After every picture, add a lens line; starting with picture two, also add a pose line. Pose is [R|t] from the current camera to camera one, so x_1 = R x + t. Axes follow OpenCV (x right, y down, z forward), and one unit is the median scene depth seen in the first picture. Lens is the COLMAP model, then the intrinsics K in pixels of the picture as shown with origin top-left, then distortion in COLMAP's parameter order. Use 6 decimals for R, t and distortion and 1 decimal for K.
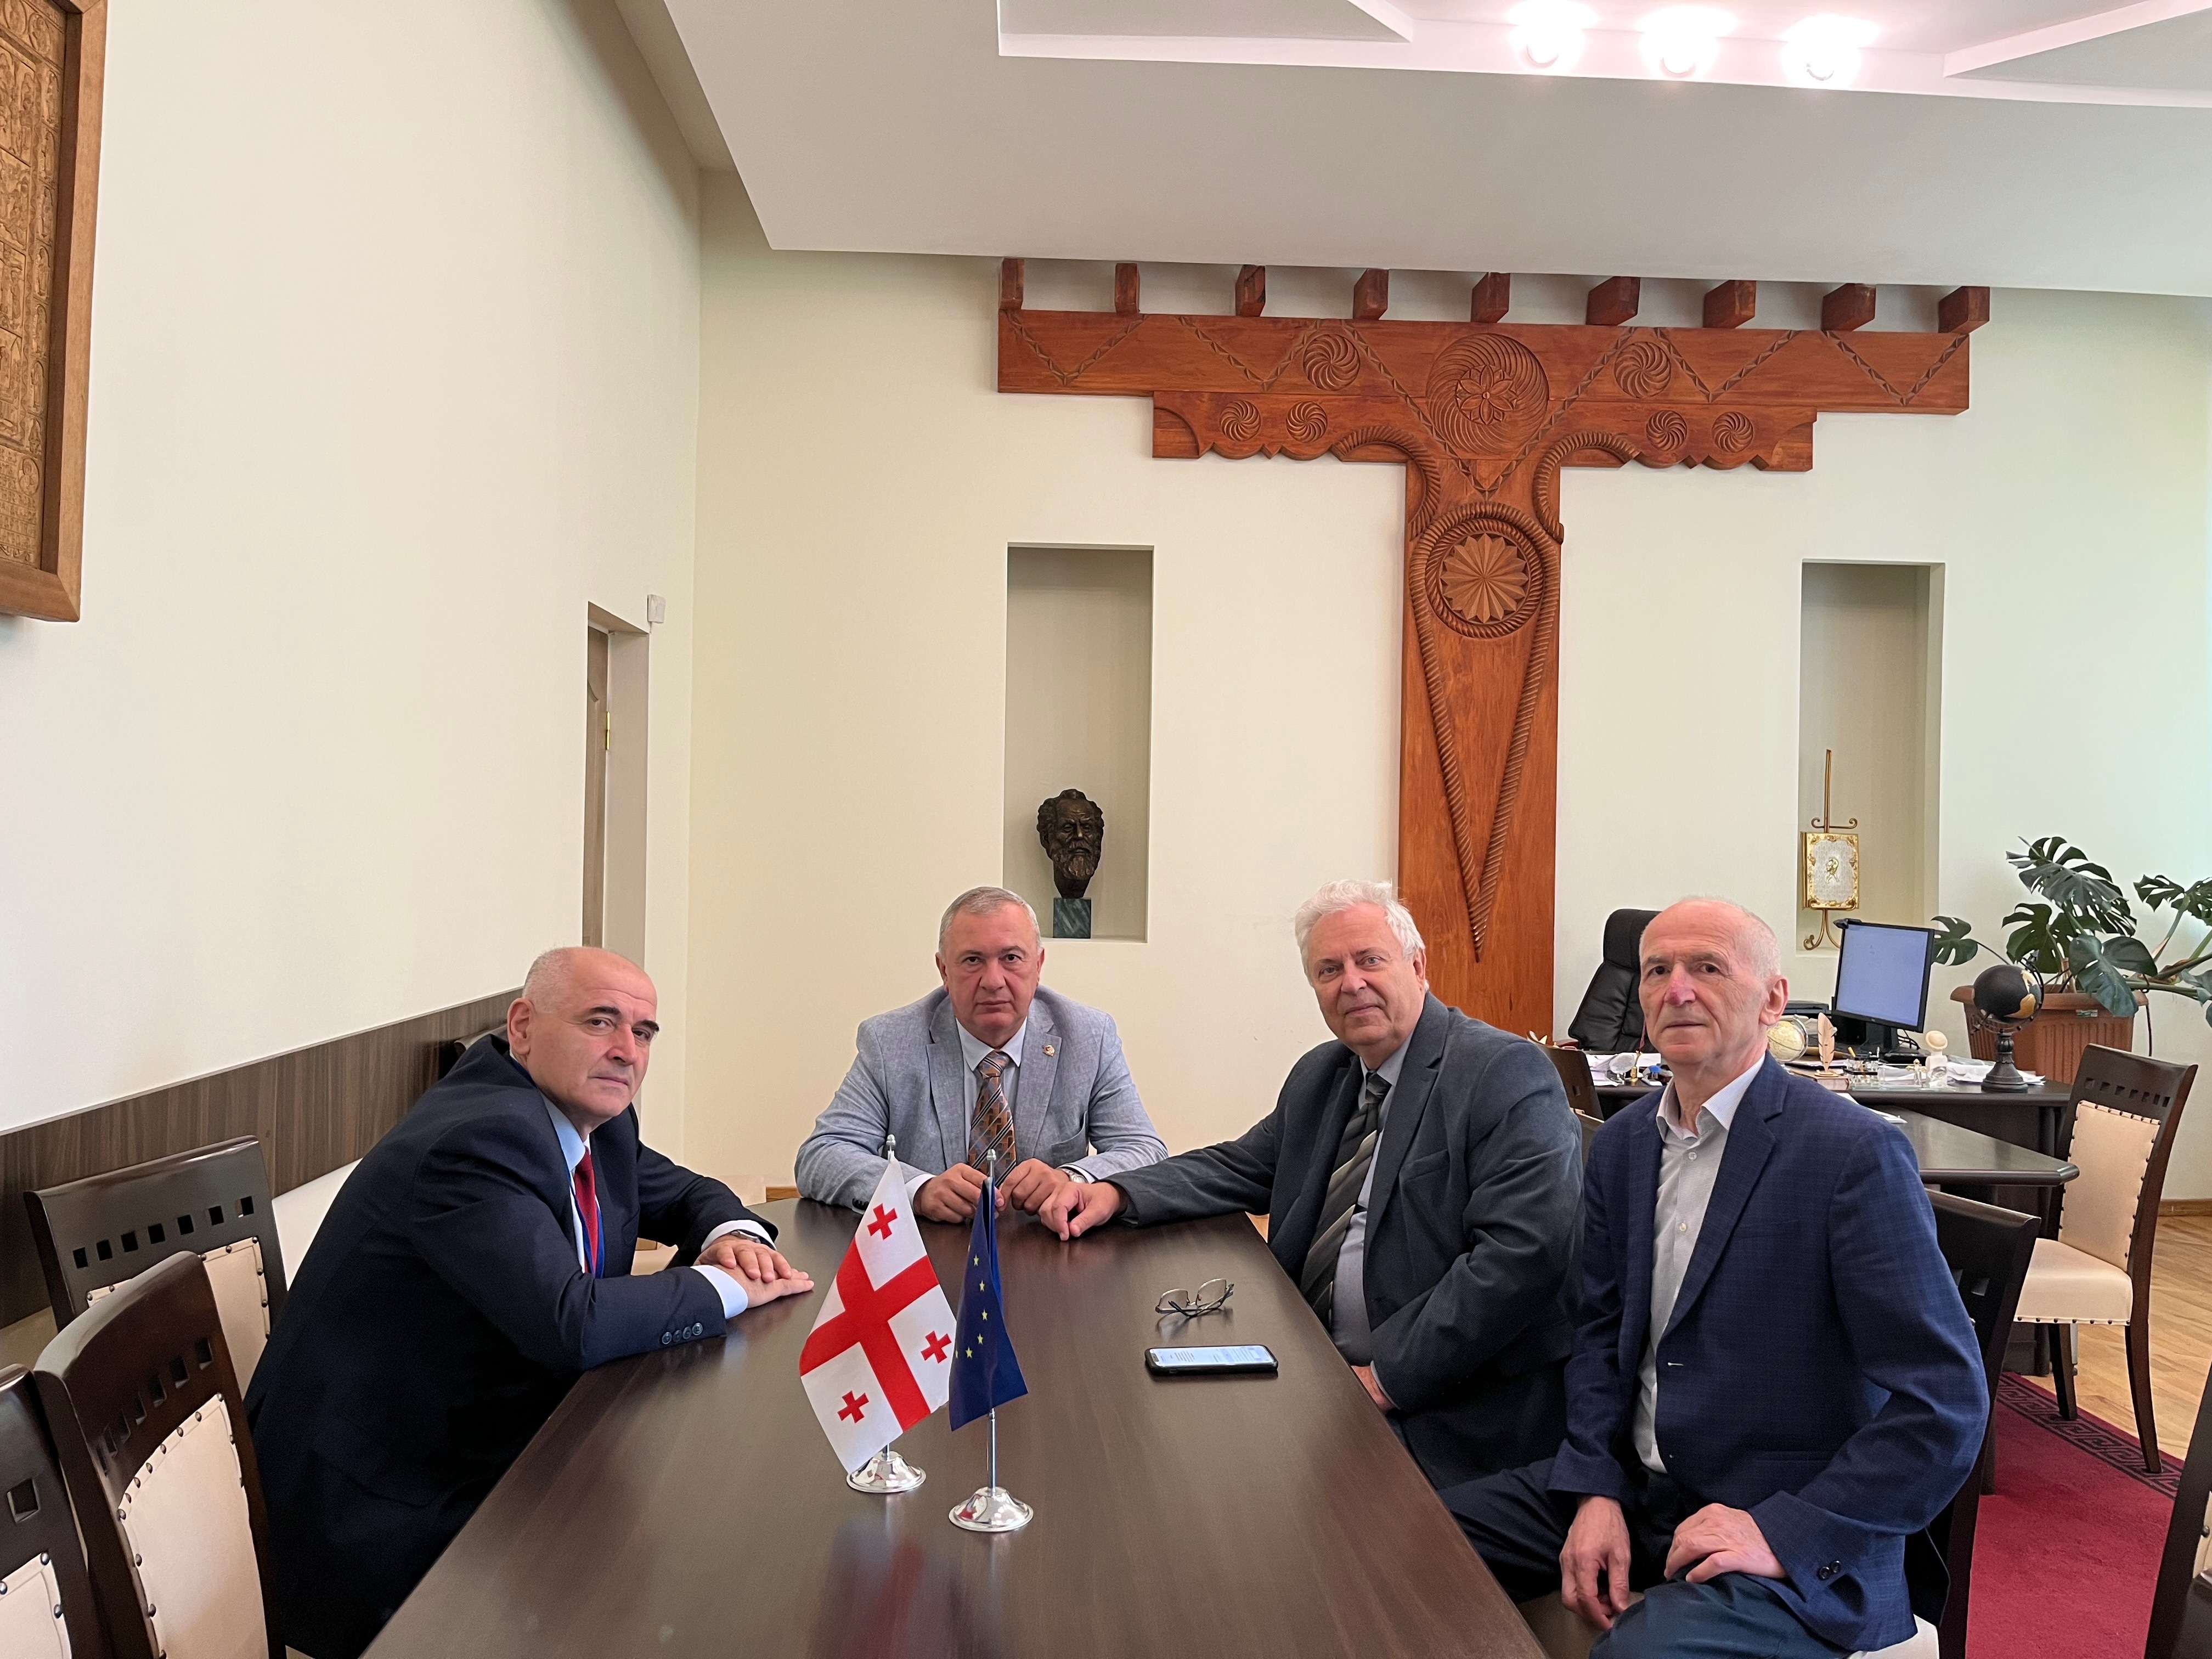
lens RADIAL K [[1678.1, 0, 1106.0], [0, 1678.1, 829.5], [0, 0, 1]] dist [-0.000218, -0.003961]
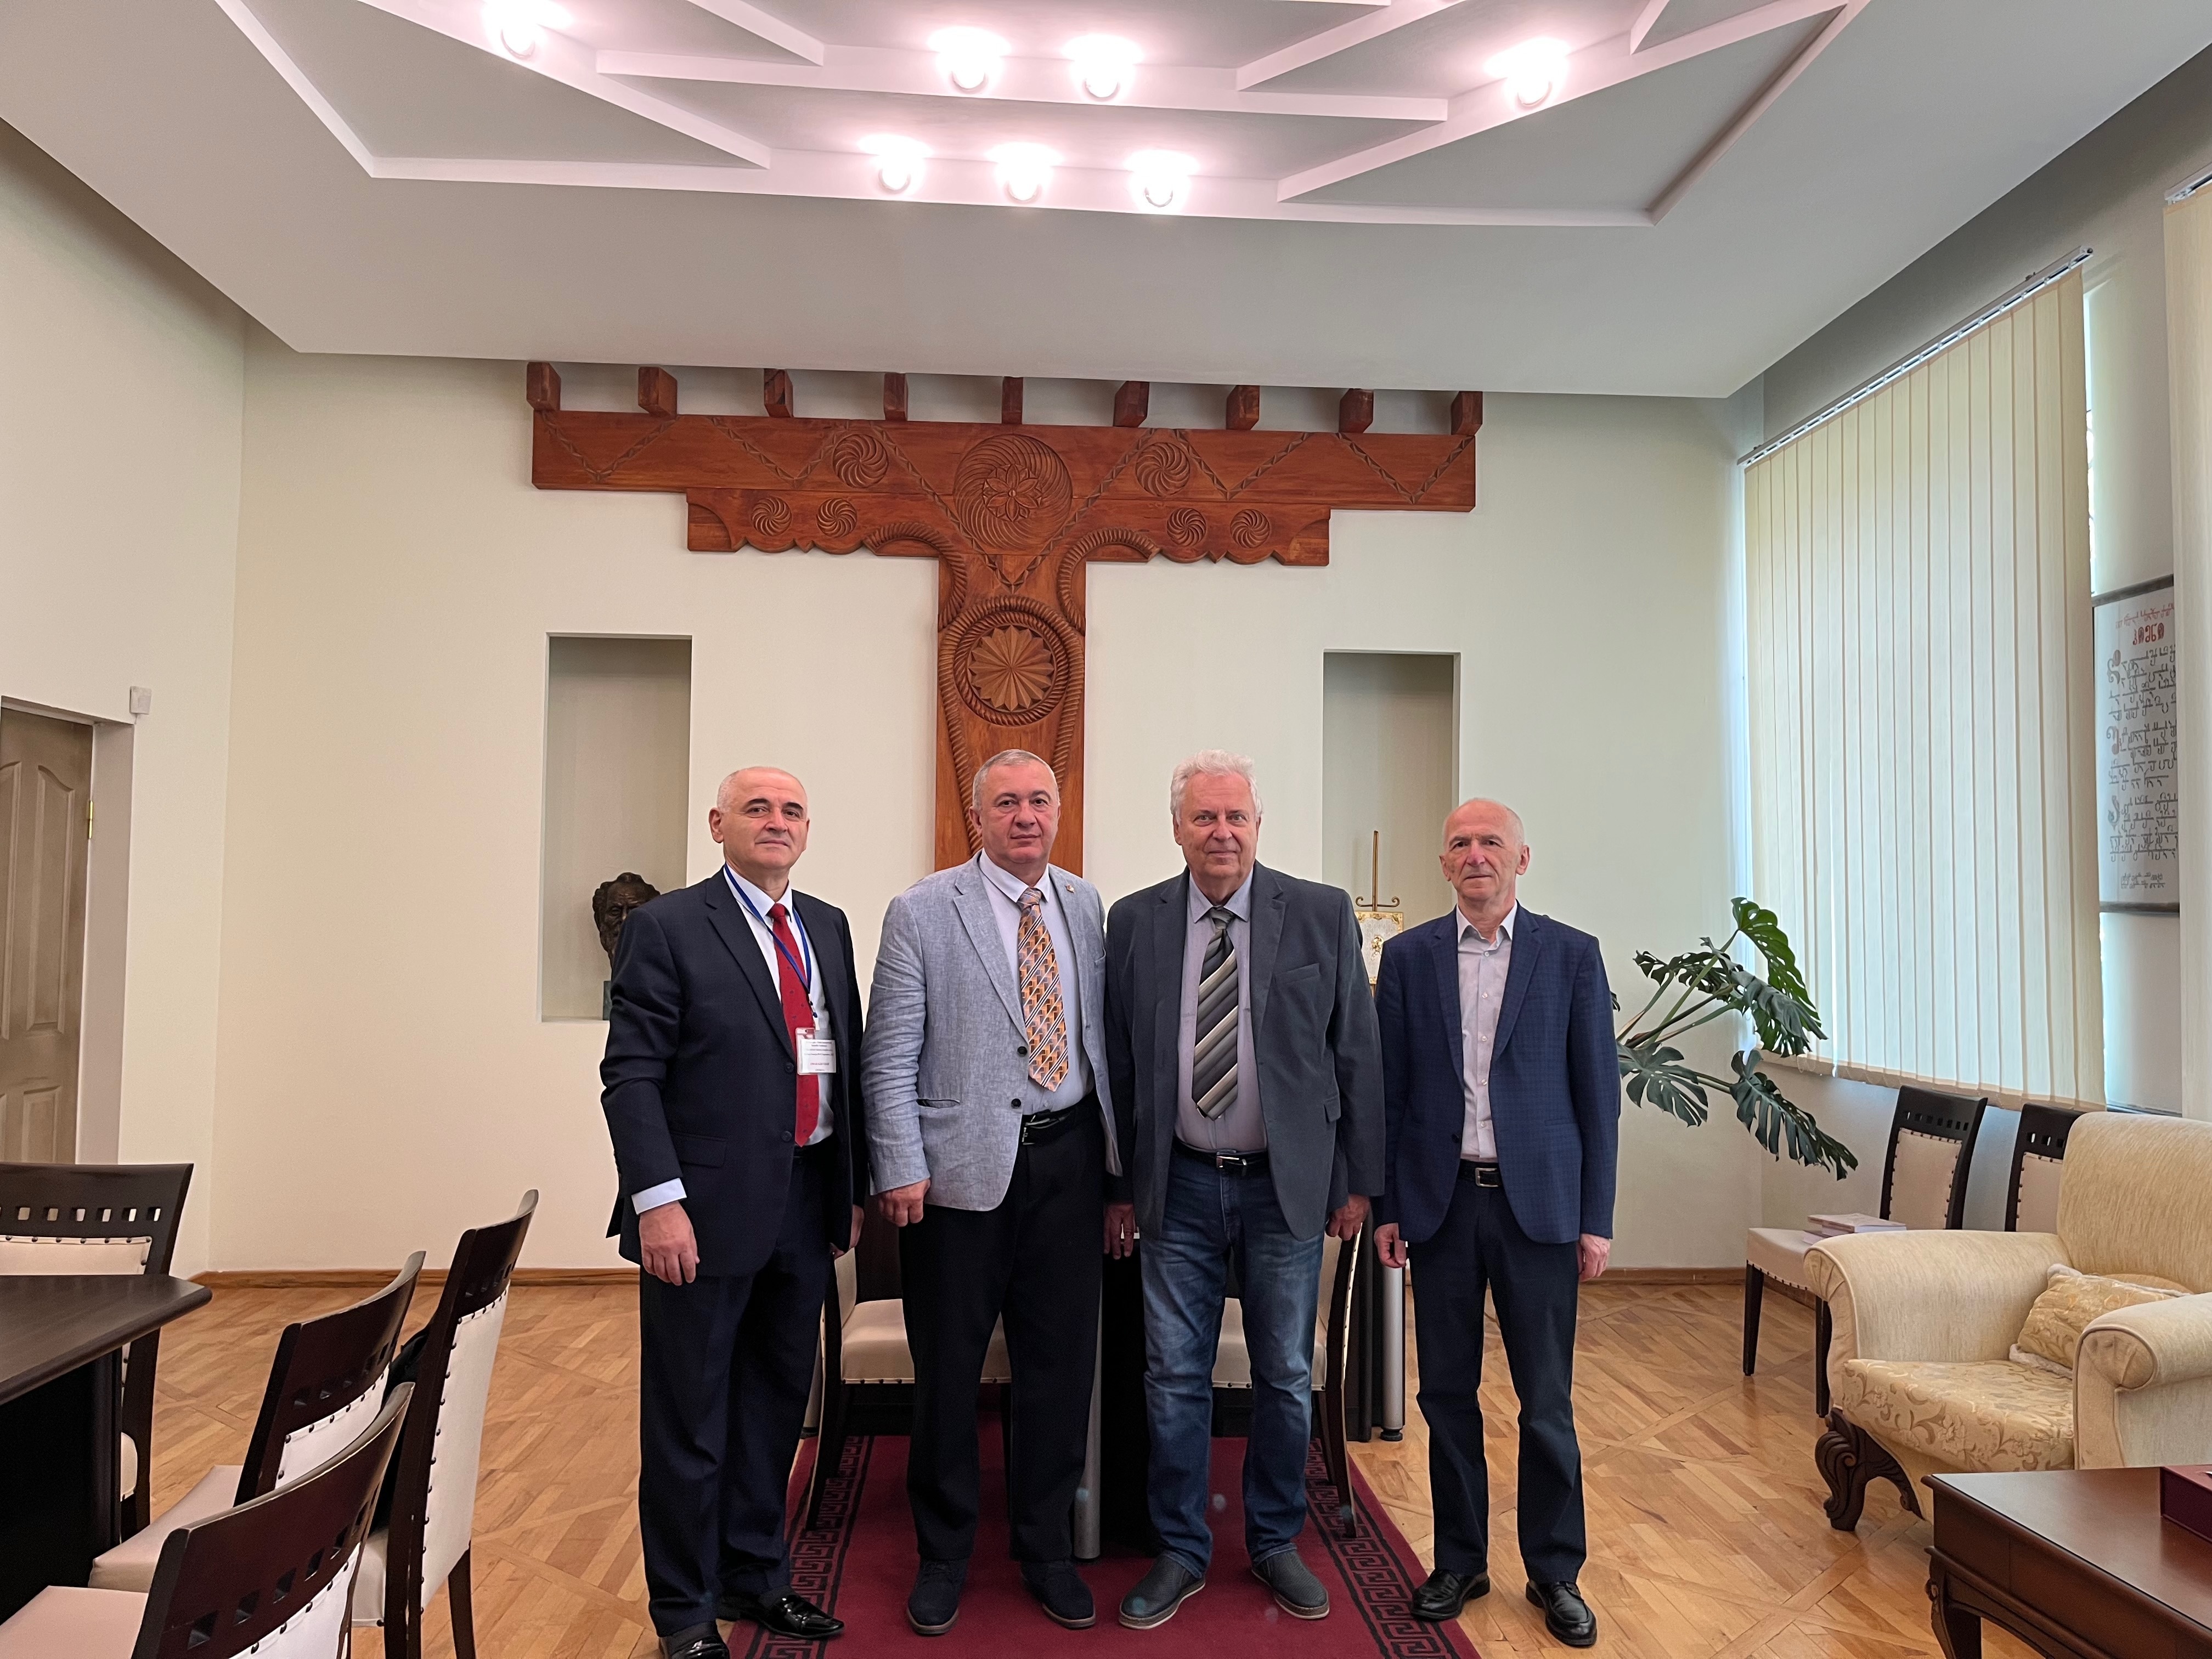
lens RADIAL K [[1662.3, 0, 1106.0], [0, 1662.3, 829.5], [0, 0, 1]] dist [0.046994, -0.151002]
pose [[0.999528, -0.003408, 0.030522, 0.252615], [0.004695, 0.999098, -0.042192, -0.006256], [-0.030350, 0.042315, 0.998643, -0.025318]]
